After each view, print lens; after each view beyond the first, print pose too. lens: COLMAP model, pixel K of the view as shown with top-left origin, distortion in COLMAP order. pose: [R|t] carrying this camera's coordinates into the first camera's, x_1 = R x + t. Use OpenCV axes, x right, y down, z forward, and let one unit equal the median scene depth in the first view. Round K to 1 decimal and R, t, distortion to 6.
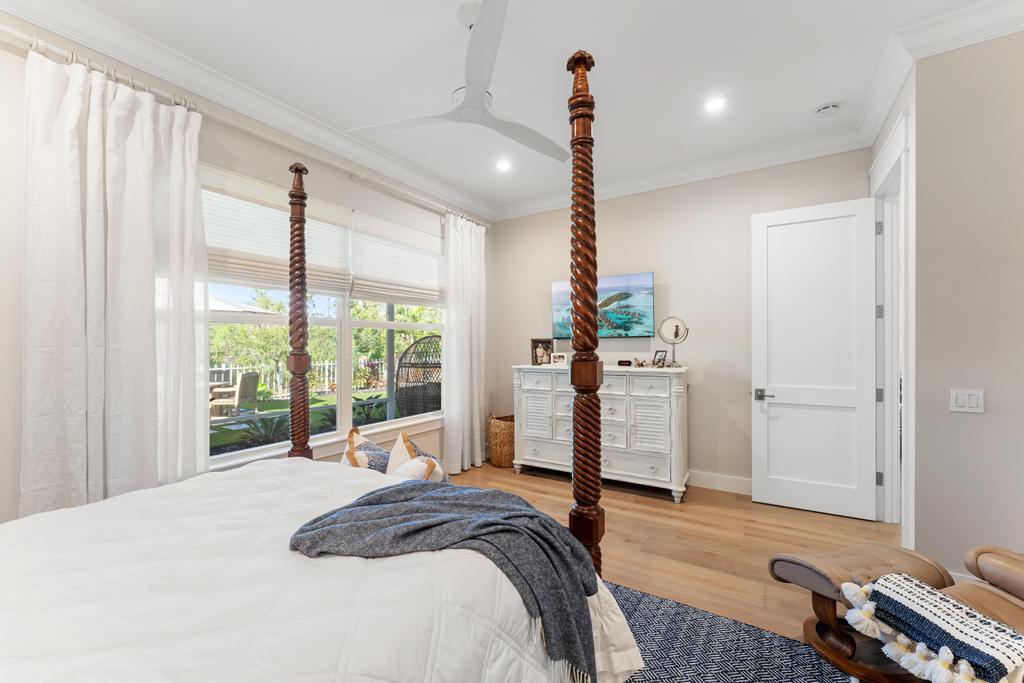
lens RADIAL K [[411.4, 0, 513.3], [0, 411.4, 342.2], [0, 0, 1]] dist [-0.002071, 0.000152]
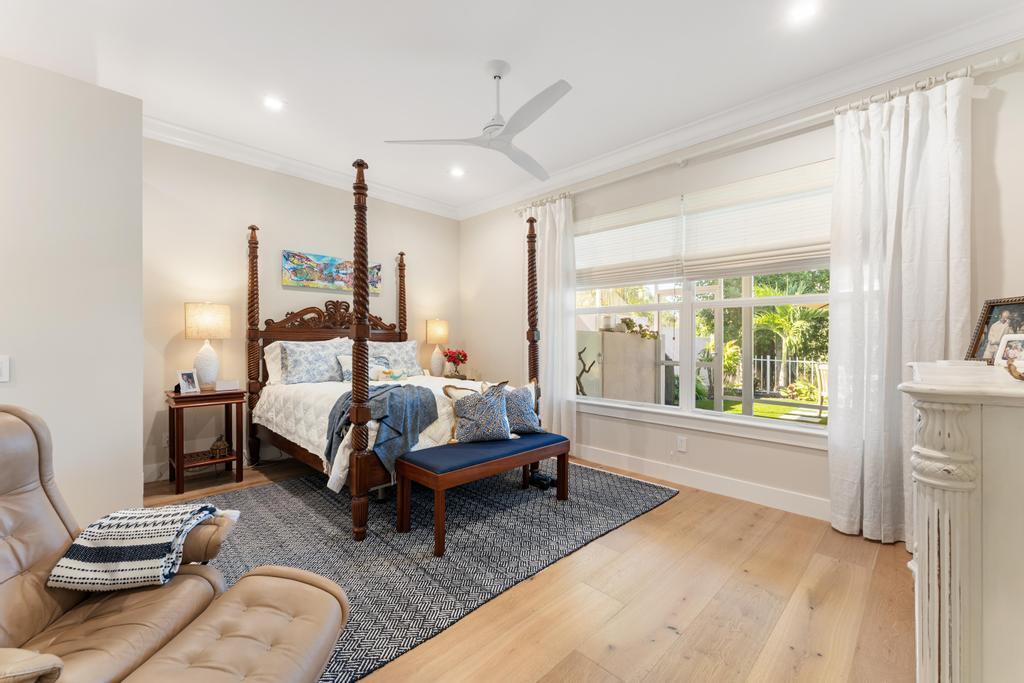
lens RADIAL K [[411.4, 0, 513.3], [0, 411.4, 342.2], [0, 0, 1]] dist [-0.002071, 0.000152]
pose [[-0.210653, 0.000059, -0.977561, 0.714549], [-0.007458, 0.999971, 0.001668, 0.047399], [0.977532, 0.007642, -0.210646, 0.819189]]
